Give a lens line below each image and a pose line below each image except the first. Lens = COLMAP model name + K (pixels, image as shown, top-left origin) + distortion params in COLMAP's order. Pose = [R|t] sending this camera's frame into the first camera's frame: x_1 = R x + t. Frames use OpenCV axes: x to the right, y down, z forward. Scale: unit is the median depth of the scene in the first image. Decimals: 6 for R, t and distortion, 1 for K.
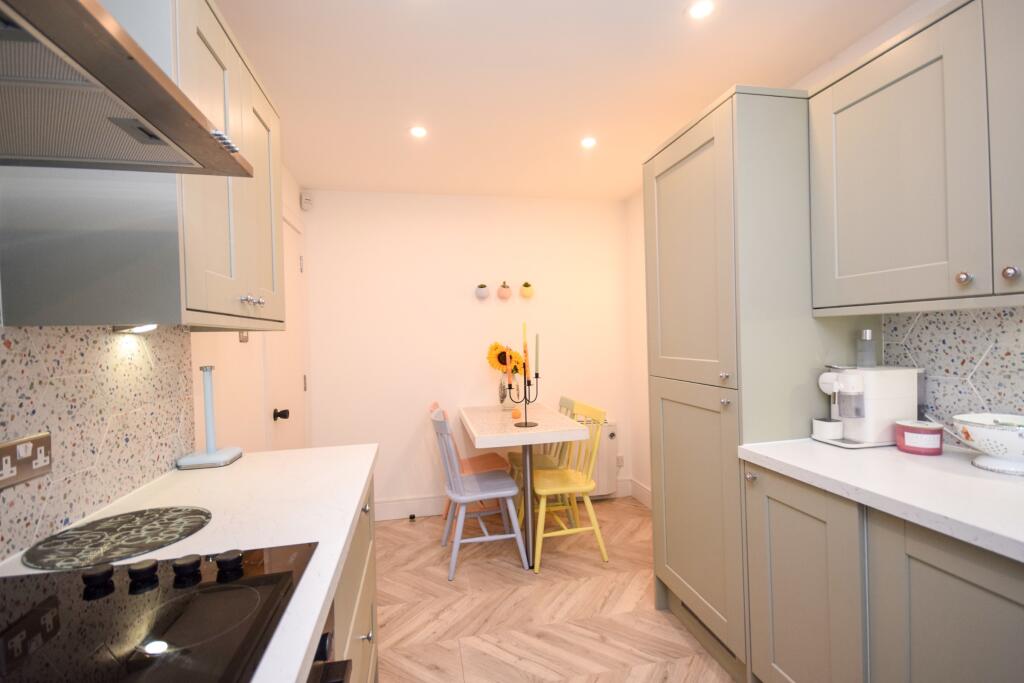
lens RADIAL K [[455.3, 0, 502.7], [0, 455.3, 341.2], [0, 0, 1]] dist [-0.001139, 0.000326]
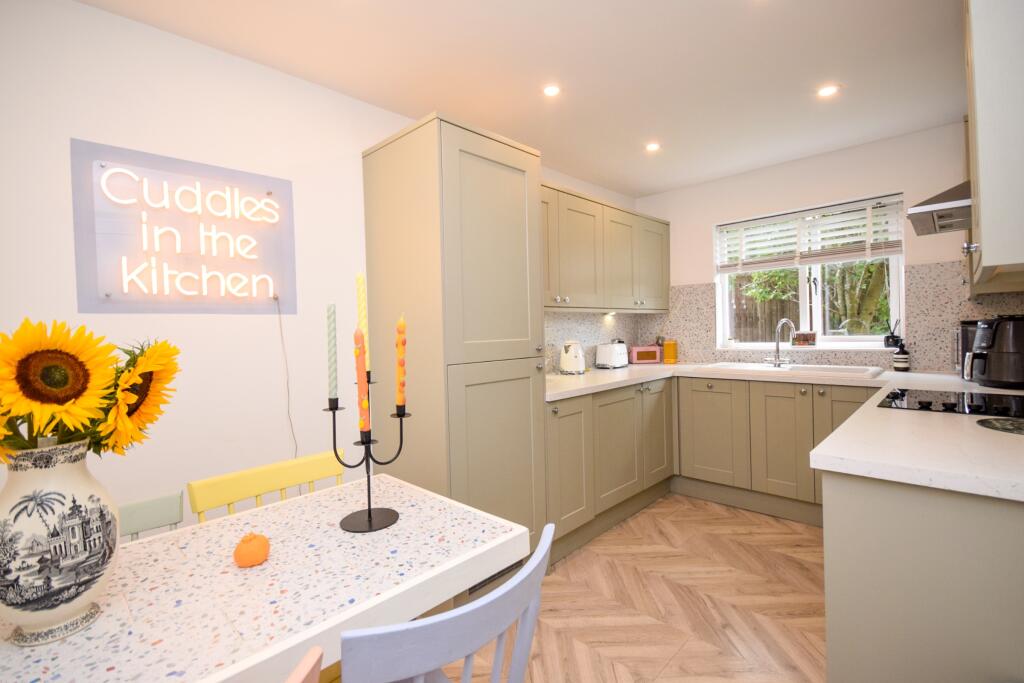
lens RADIAL K [[455.3, 0, 502.7], [0, 455.3, 341.2], [0, 0, 1]] dist [-0.001139, 0.000326]
pose [[-0.538071, 0.025624, 0.842510, -1.319117], [0.062680, 0.997987, 0.009679, 0.033972], [-0.840565, 0.058017, -0.538594, 3.452416]]
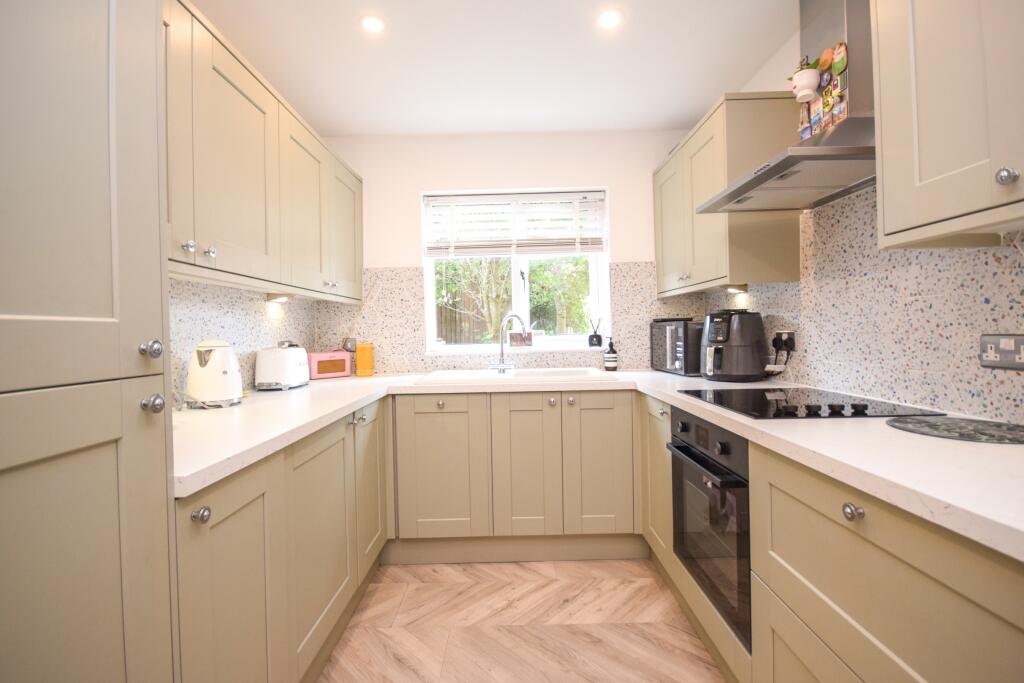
lens RADIAL K [[455.3, 0, 502.7], [0, 455.3, 341.2], [0, 0, 1]] dist [-0.001139, 0.000326]
pose [[-0.975666, 0.047804, 0.213988, 0.035972], [0.056047, 0.997895, 0.032620, 0.112844], [-0.211979, 0.043819, -0.976291, 2.499738]]
